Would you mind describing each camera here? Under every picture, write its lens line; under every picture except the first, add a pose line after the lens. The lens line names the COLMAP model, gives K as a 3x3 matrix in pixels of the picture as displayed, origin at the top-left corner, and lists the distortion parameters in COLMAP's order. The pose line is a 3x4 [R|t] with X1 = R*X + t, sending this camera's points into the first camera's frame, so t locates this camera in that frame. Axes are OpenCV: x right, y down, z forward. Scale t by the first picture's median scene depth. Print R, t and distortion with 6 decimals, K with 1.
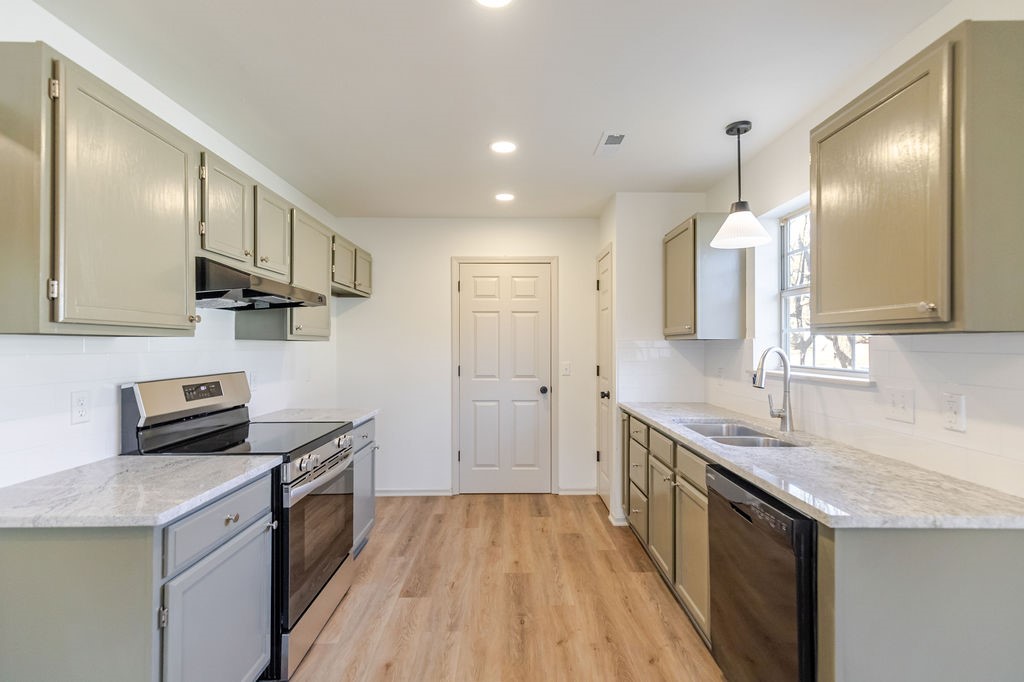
lens RADIAL K [[472.5, 0, 508.4], [0, 472.5, 345.1], [0, 0, 1]] dist [0.010614, -0.001359]
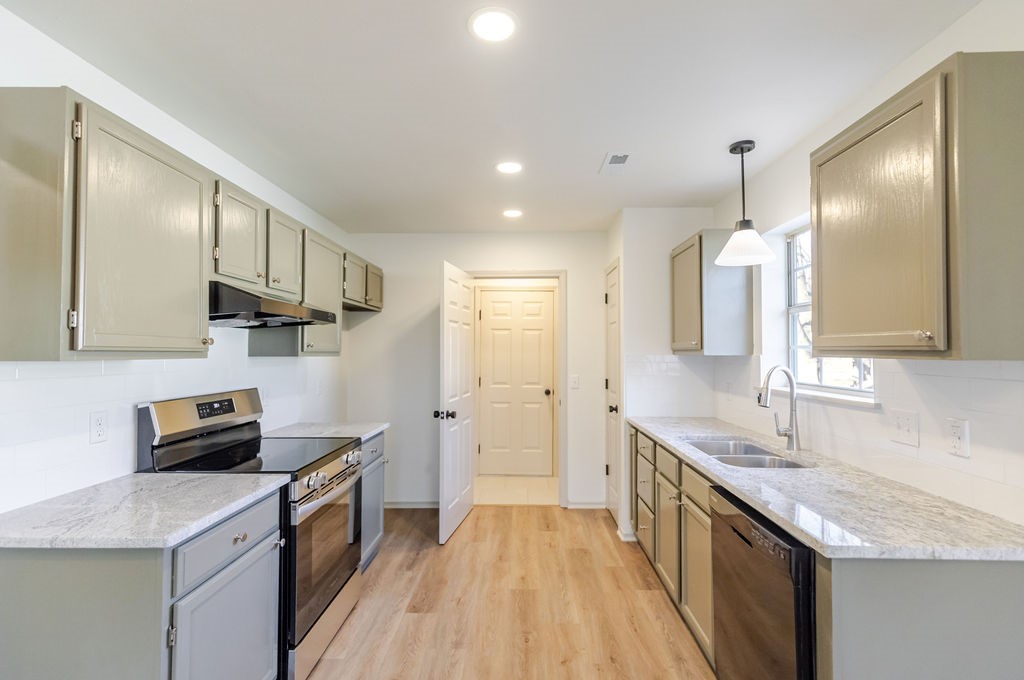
lens RADIAL K [[472.1, 0, 509.2], [0, 472.1, 344.5], [0, 0, 1]] dist [0.008409, -0.000517]
pose [[0.999617, -0.000897, -0.027644, 0.018107], [0.000457, 0.999873, -0.015900, -0.022586], [0.027654, 0.015881, 0.999491, -0.010485]]
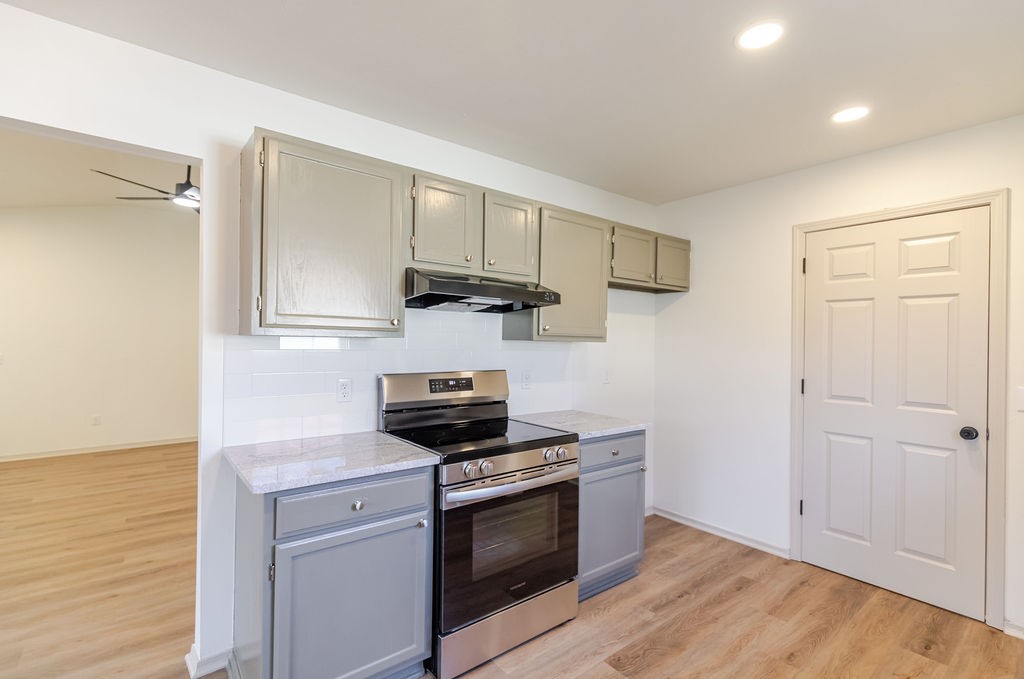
lens RADIAL K [[472.5, 0, 508.4], [0, 472.5, 343.6], [0, 0, 1]] dist [0.010614, -0.001359]
pose [[0.623808, 0.012996, -0.781469, 0.288065], [-0.015460, 0.999871, 0.004287, -0.008545], [0.781425, 0.009407, 0.623929, 0.360028]]
